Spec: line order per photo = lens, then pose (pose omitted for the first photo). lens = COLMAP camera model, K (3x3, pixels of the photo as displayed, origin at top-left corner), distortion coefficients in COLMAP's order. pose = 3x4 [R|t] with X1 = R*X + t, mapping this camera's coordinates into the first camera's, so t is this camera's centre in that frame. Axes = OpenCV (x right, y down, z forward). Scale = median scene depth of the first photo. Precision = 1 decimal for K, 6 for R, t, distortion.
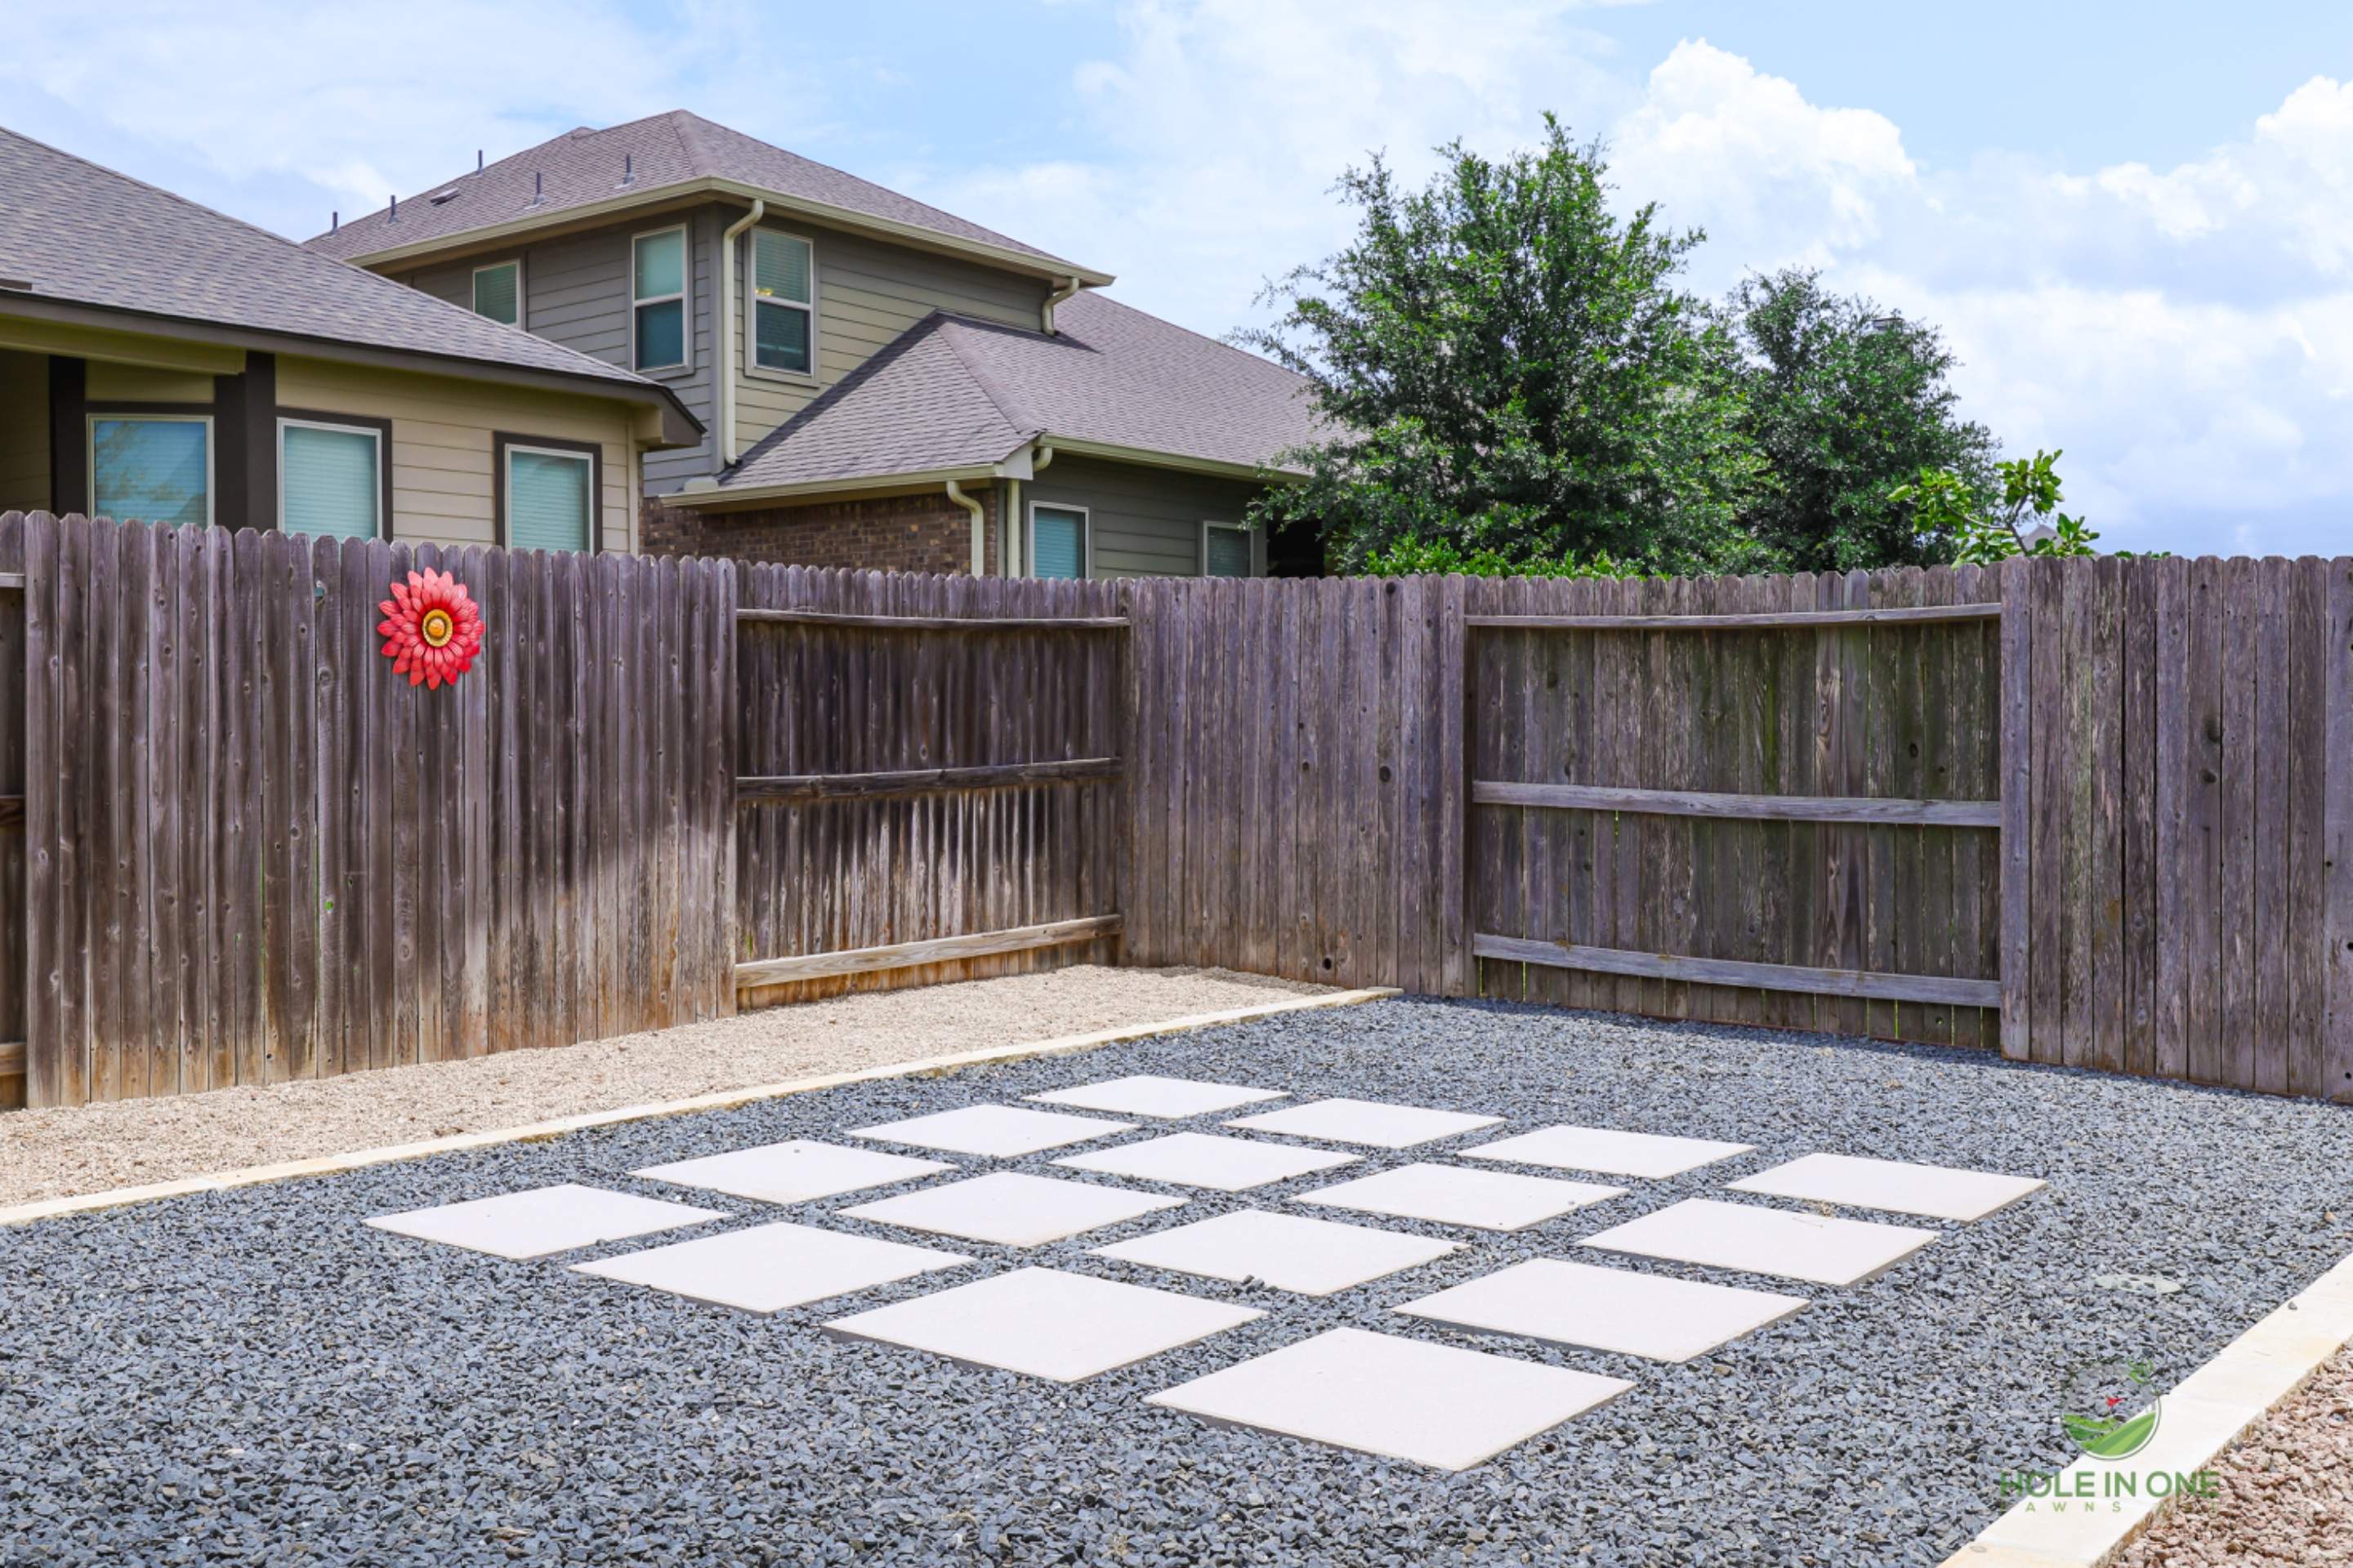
lens RADIAL K [[2271.4, 0, 1161.3], [0, 2271.4, 787.9], [0, 0, 1]] dist [0.001972, 0.000000]
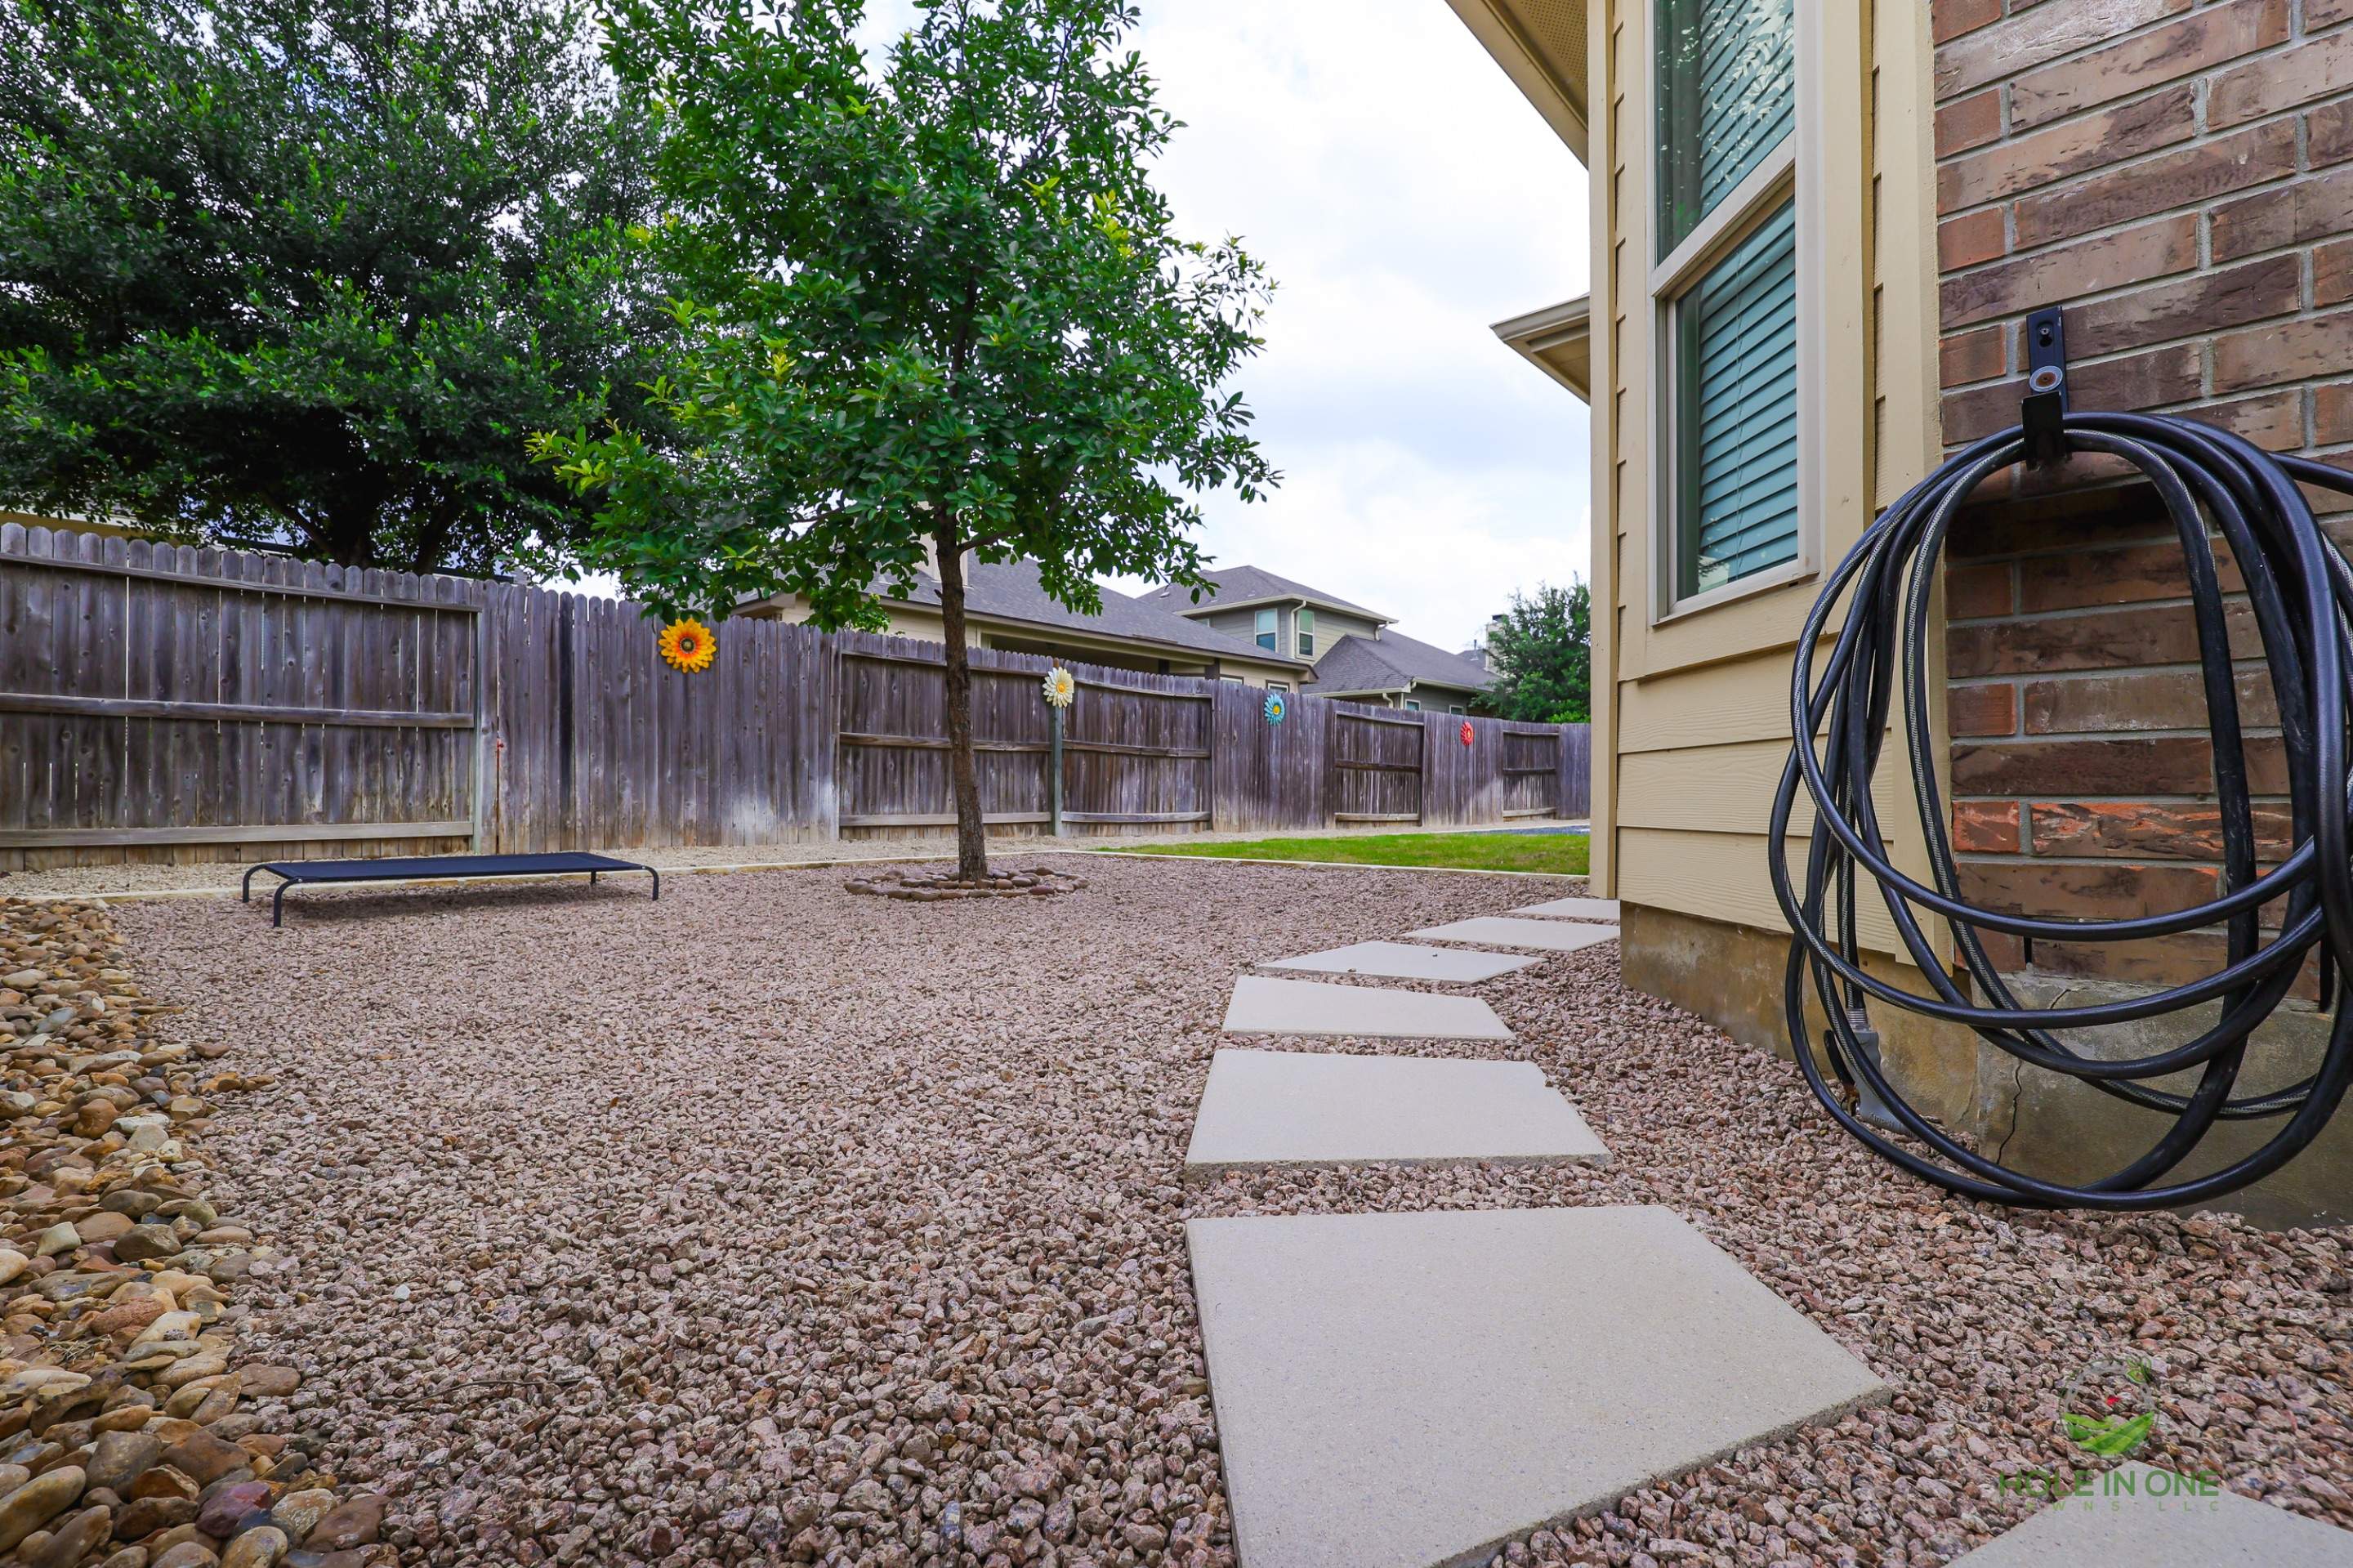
lens RADIAL K [[1029.4, 0, 1168.1], [0, 1029.4, 786.6], [0, 0, 1]] dist [-0.001462, 0.000948]
pose [[0.996938, 0.005957, -0.077974, -0.654547], [-0.008379, 0.999491, -0.030774, 0.093949], [0.077751, 0.031334, 0.996480, -1.012917]]
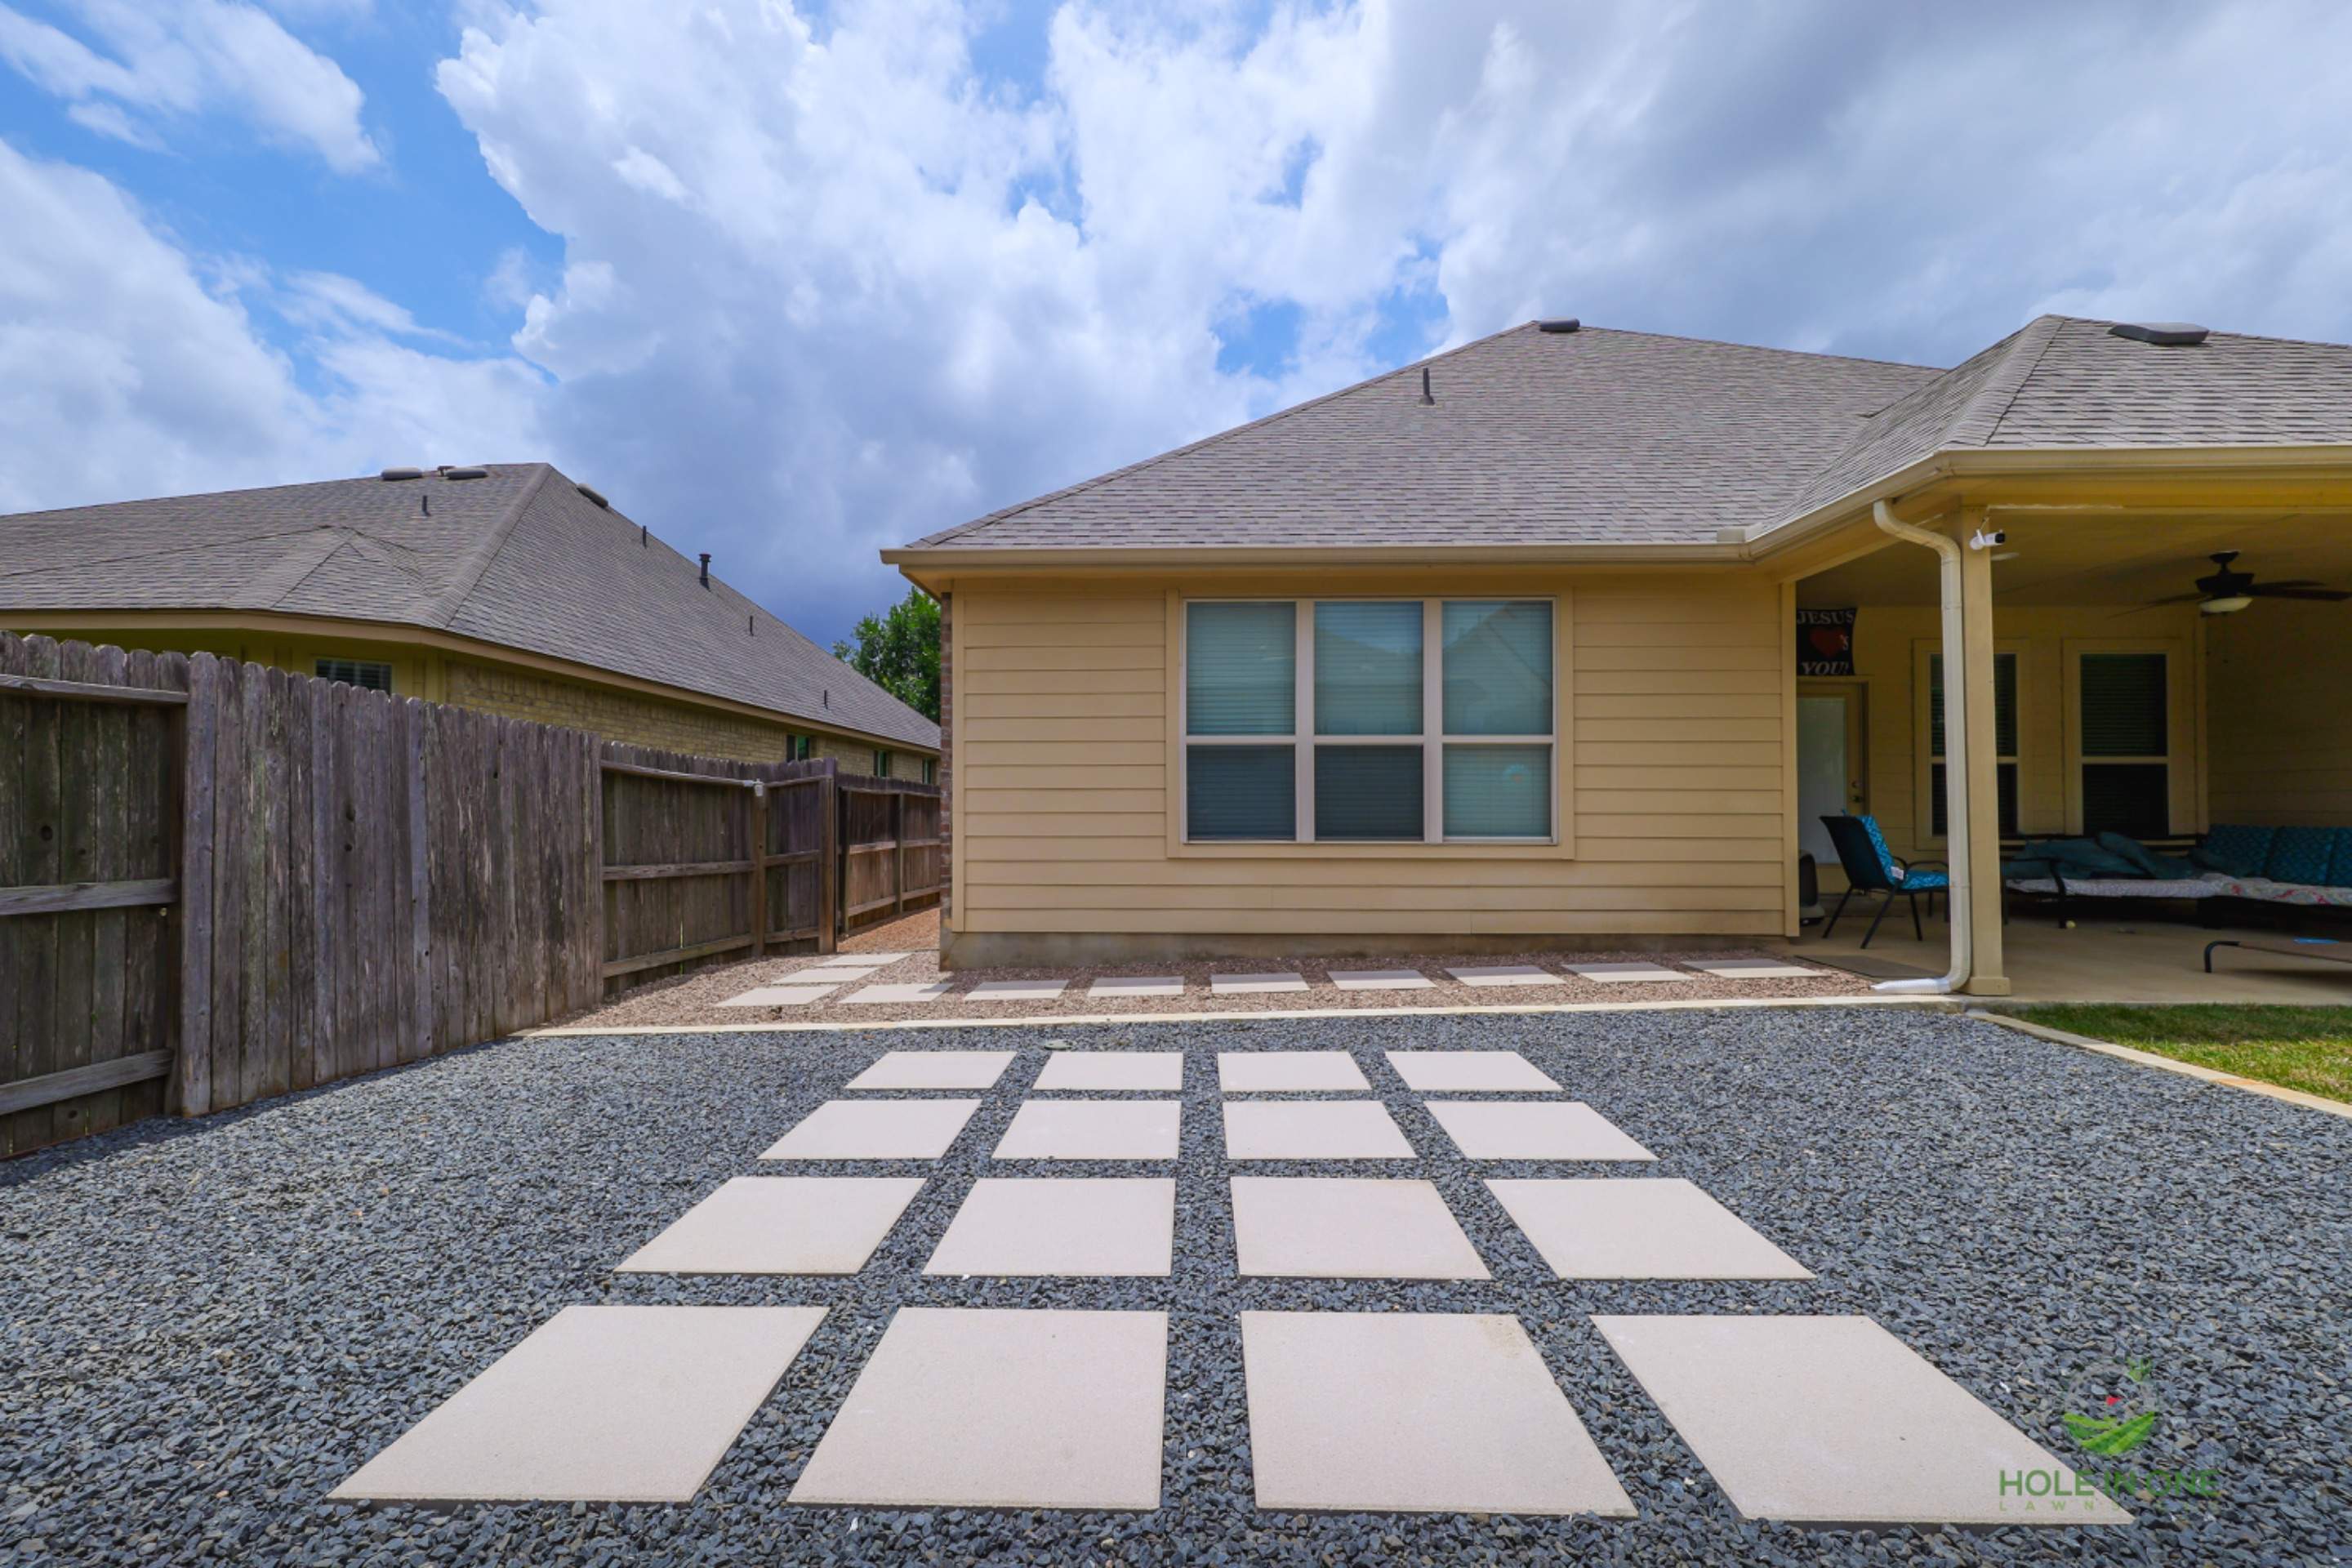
lens RADIAL K [[953.5, 0, 1163.1], [0, 953.5, 798.7], [0, 0, 1]] dist [0.000739, 0.001081]
pose [[-0.587187, 0.014198, 0.809327, -0.236759], [0.021048, 0.999776, -0.002268, -0.018416], [-0.809178, 0.015703, -0.587354, 0.795623]]
